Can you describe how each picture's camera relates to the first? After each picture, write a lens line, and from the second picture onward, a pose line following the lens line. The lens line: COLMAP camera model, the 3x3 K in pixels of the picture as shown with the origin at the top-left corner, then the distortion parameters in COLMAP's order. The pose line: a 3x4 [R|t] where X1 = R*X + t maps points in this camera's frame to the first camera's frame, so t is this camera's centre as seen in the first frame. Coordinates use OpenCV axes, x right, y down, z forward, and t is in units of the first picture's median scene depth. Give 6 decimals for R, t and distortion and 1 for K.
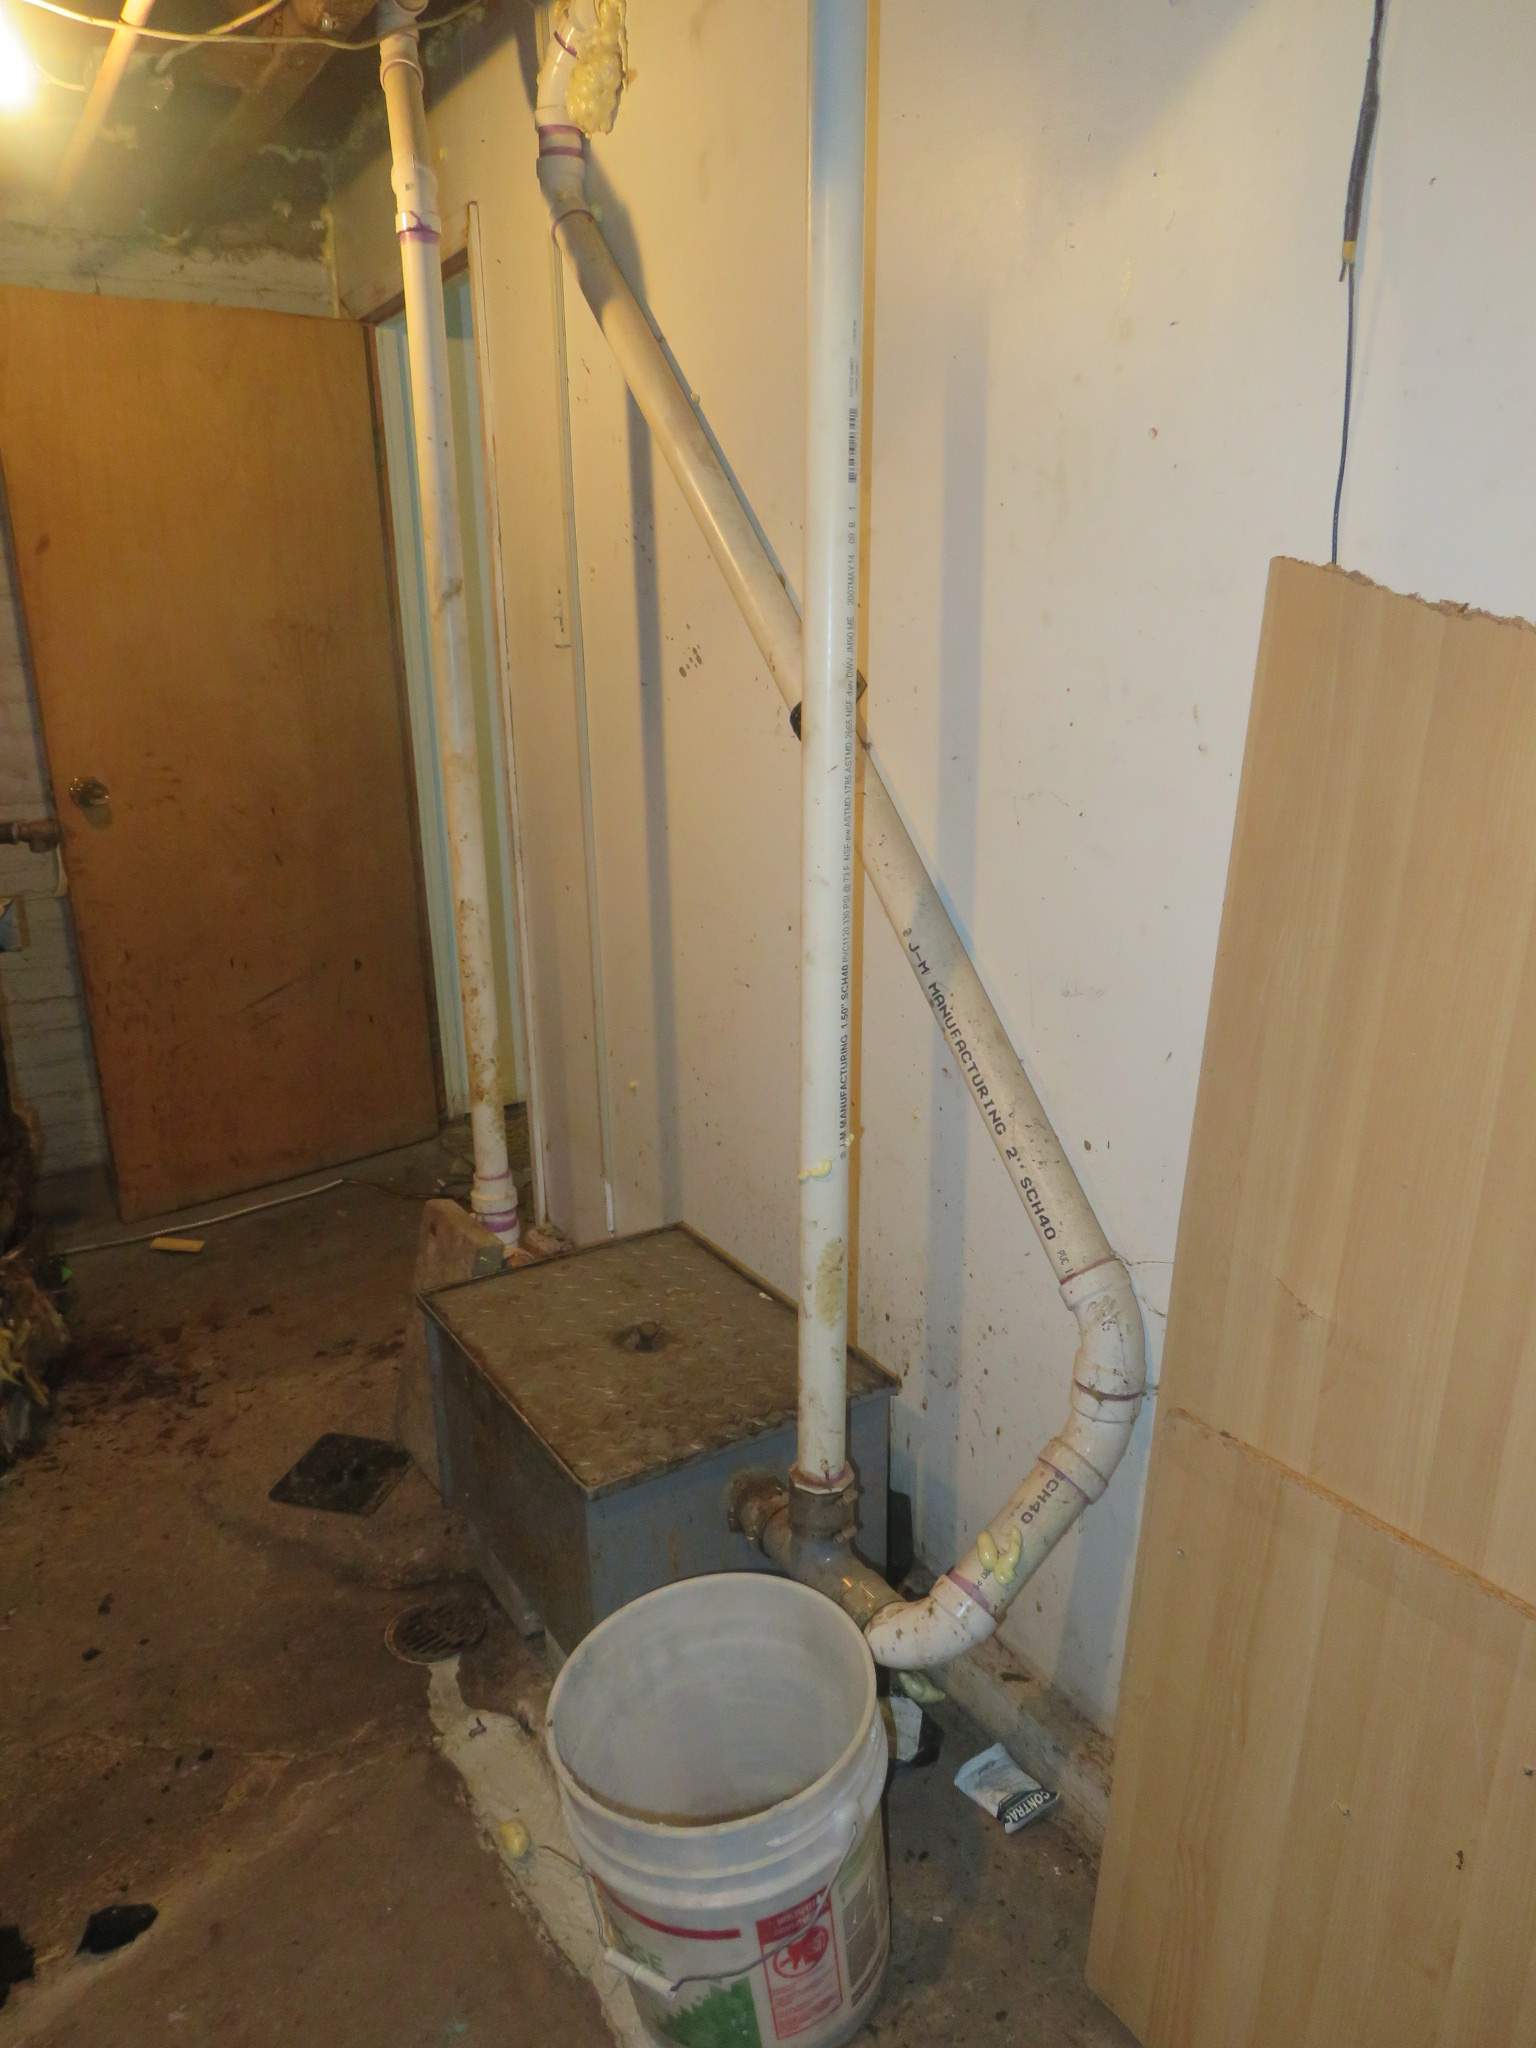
lens RADIAL K [[1458.9, 0, 771.6], [0, 1458.9, 1024.1], [0, 0, 1]] dist [-0.011808, 0.002644]
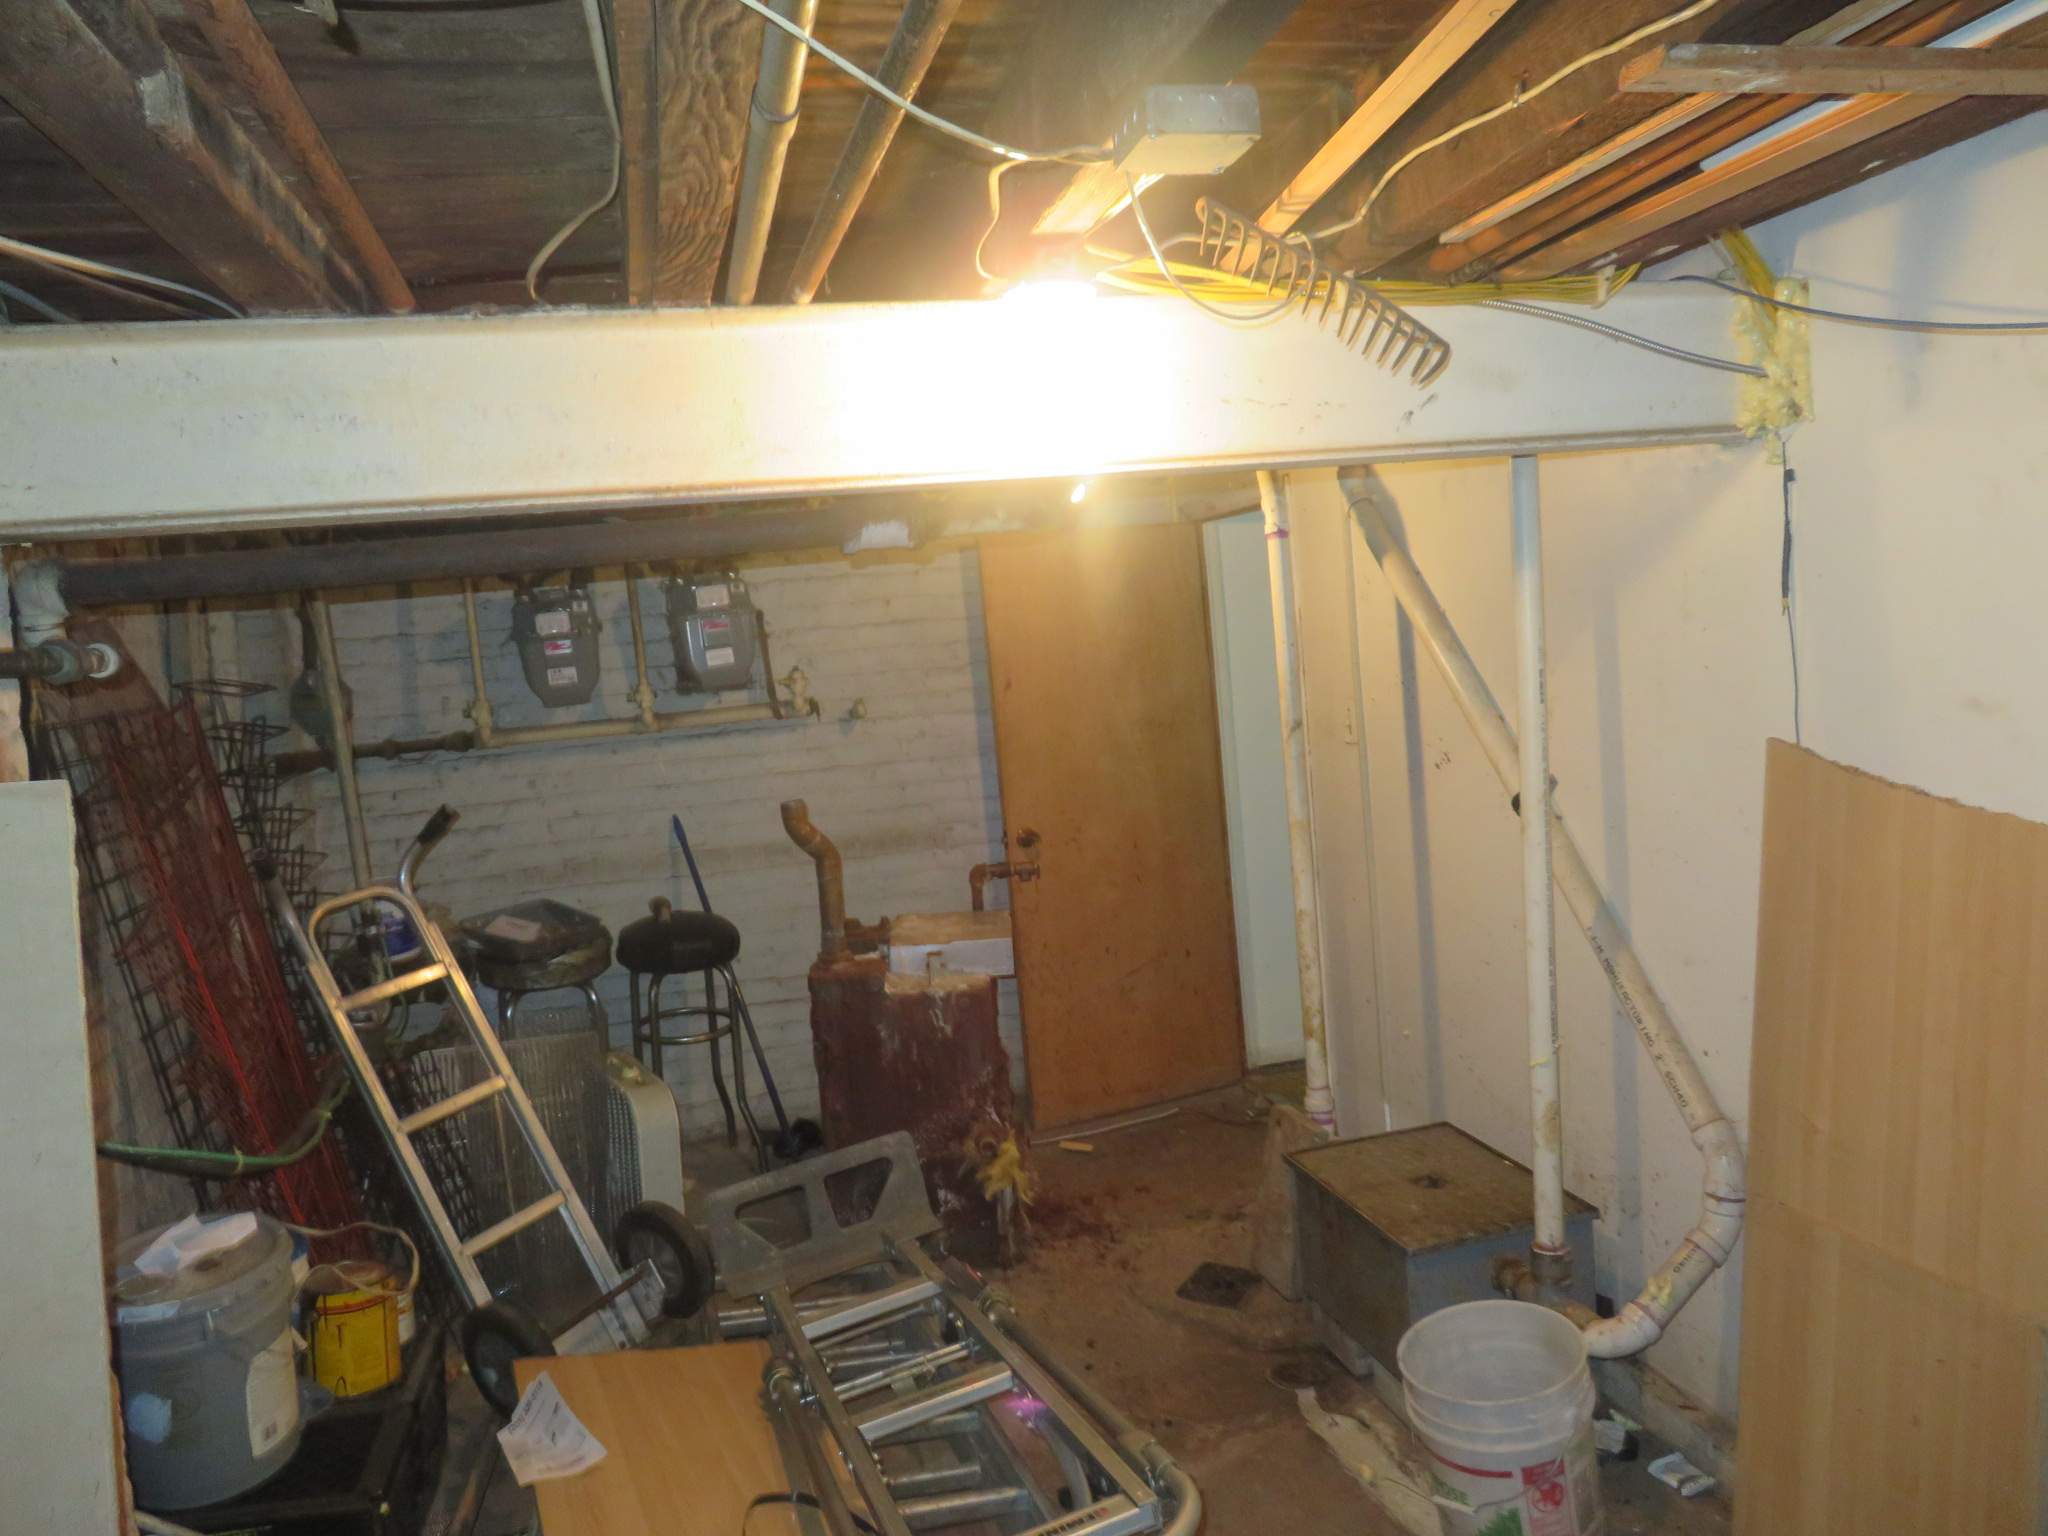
lens RADIAL K [[1458.9, 0, 1020.6], [0, 1458.9, 767.1], [0, 0, 1]] dist [-0.011808, 0.002644]
pose [[0.954004, -0.037059, -0.297495, -0.027860], [-0.014700, 0.985354, -0.169888, 0.050194], [0.299434, 0.166447, 0.939486, -0.833426]]
